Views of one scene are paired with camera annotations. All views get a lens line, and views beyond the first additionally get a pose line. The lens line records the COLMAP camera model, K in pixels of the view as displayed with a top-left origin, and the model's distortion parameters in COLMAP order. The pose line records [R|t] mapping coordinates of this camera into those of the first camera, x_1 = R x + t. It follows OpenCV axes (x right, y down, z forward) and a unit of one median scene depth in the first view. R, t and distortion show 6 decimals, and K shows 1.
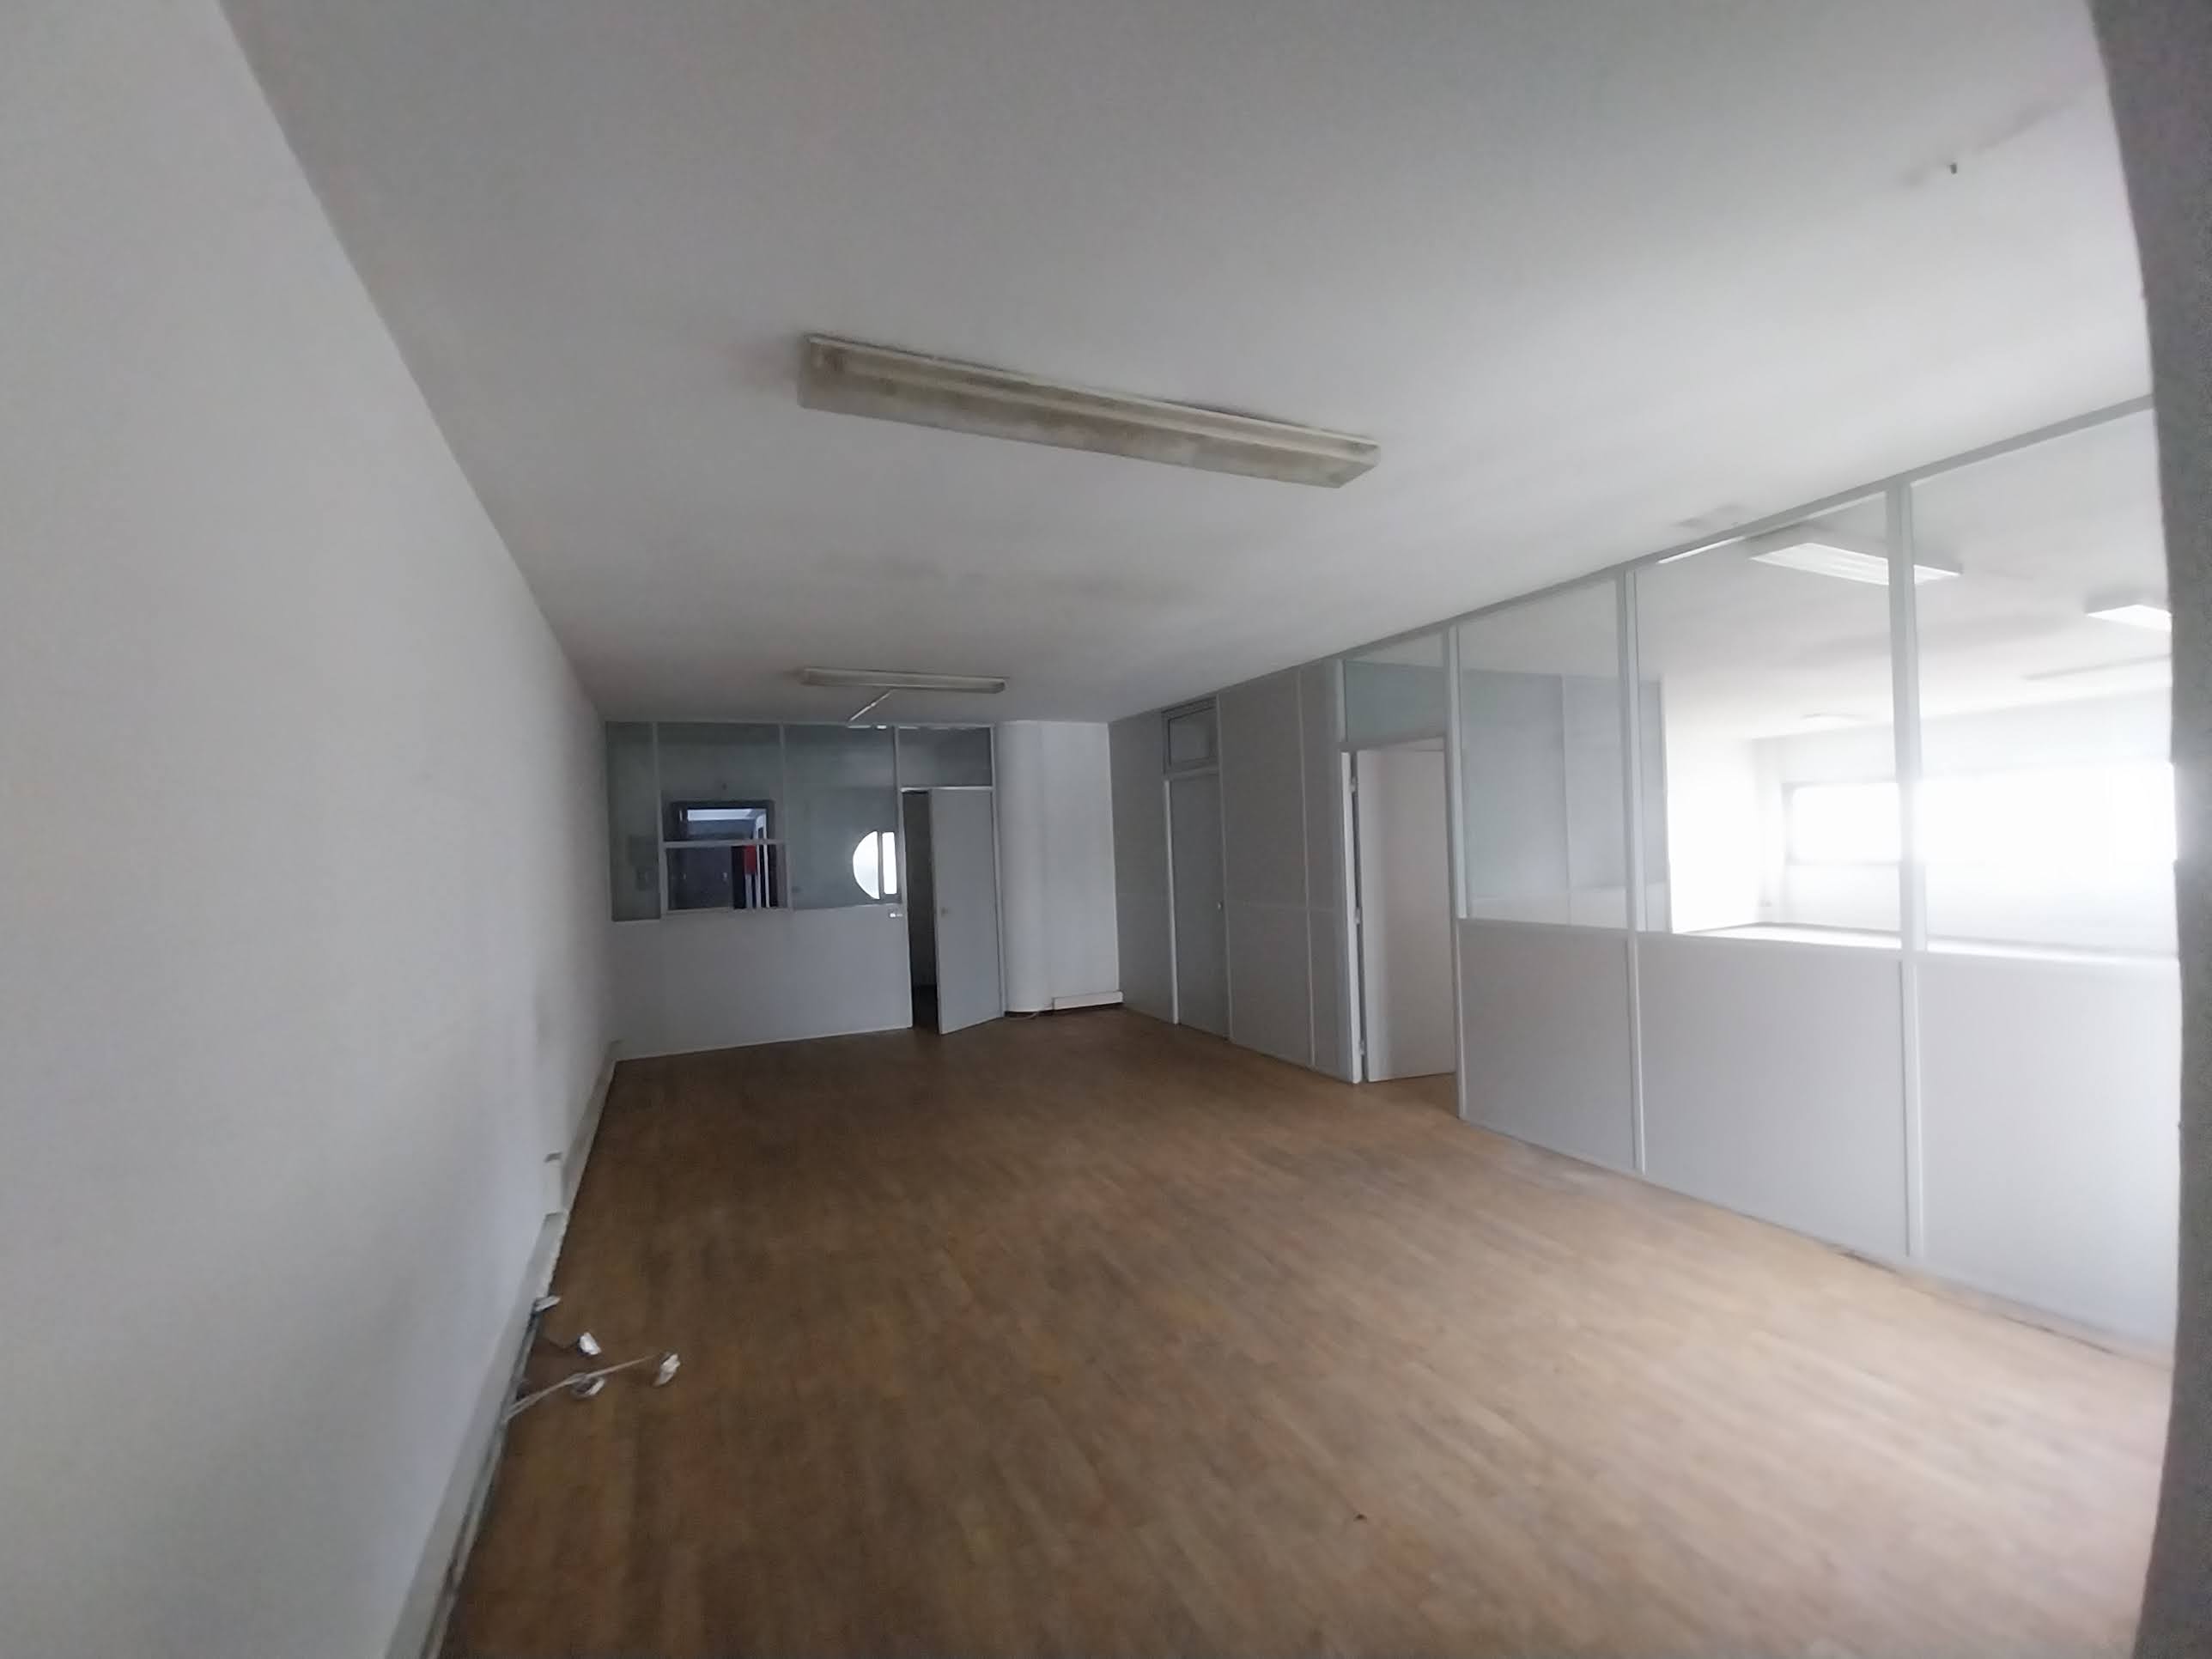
lens RADIAL K [[883.8, 0, 1099.6], [0, 883.8, 839.5], [0, 0, 1]] dist [0.002433, 0.000022]
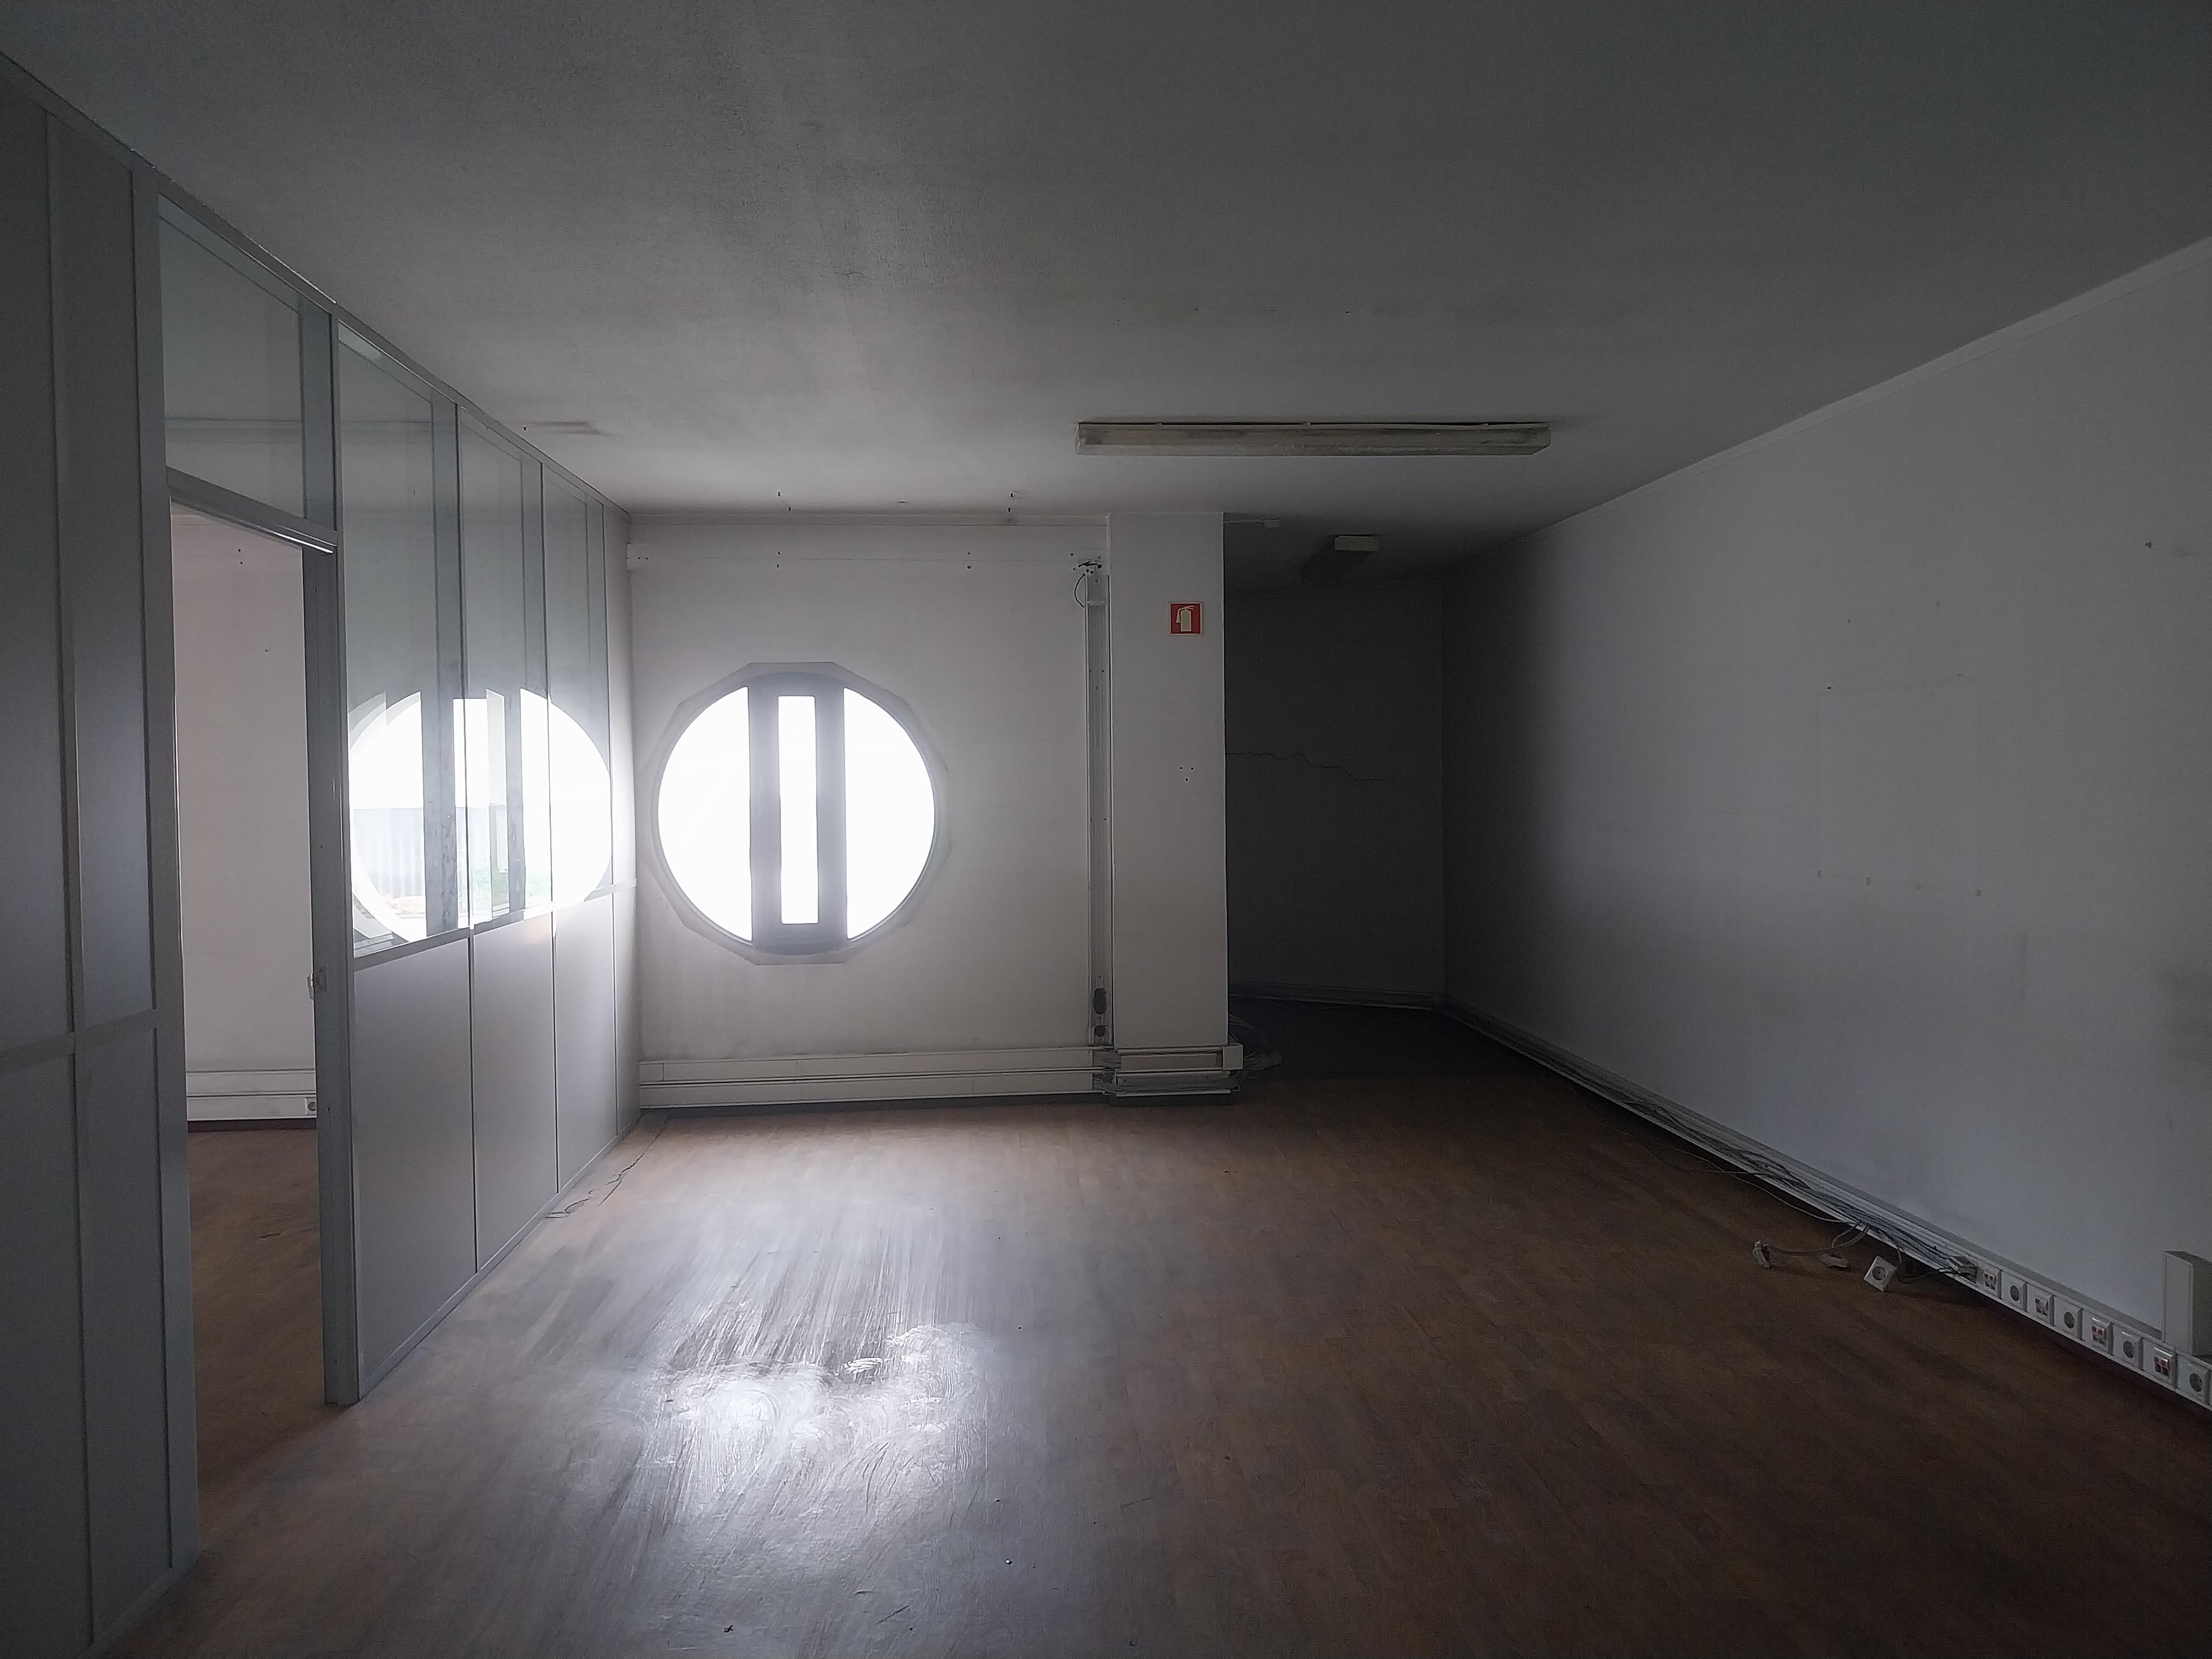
lens RADIAL K [[1683.9, 0, 1106.0], [0, 1683.9, 829.5], [0, 0, 1]] dist [0.014506, -0.036251]
pose [[-0.933974, 0.036789, 0.355443, -0.375644], [0.048483, 0.998535, 0.024045, 0.025755], [-0.354037, 0.039691, -0.934389, 2.329309]]
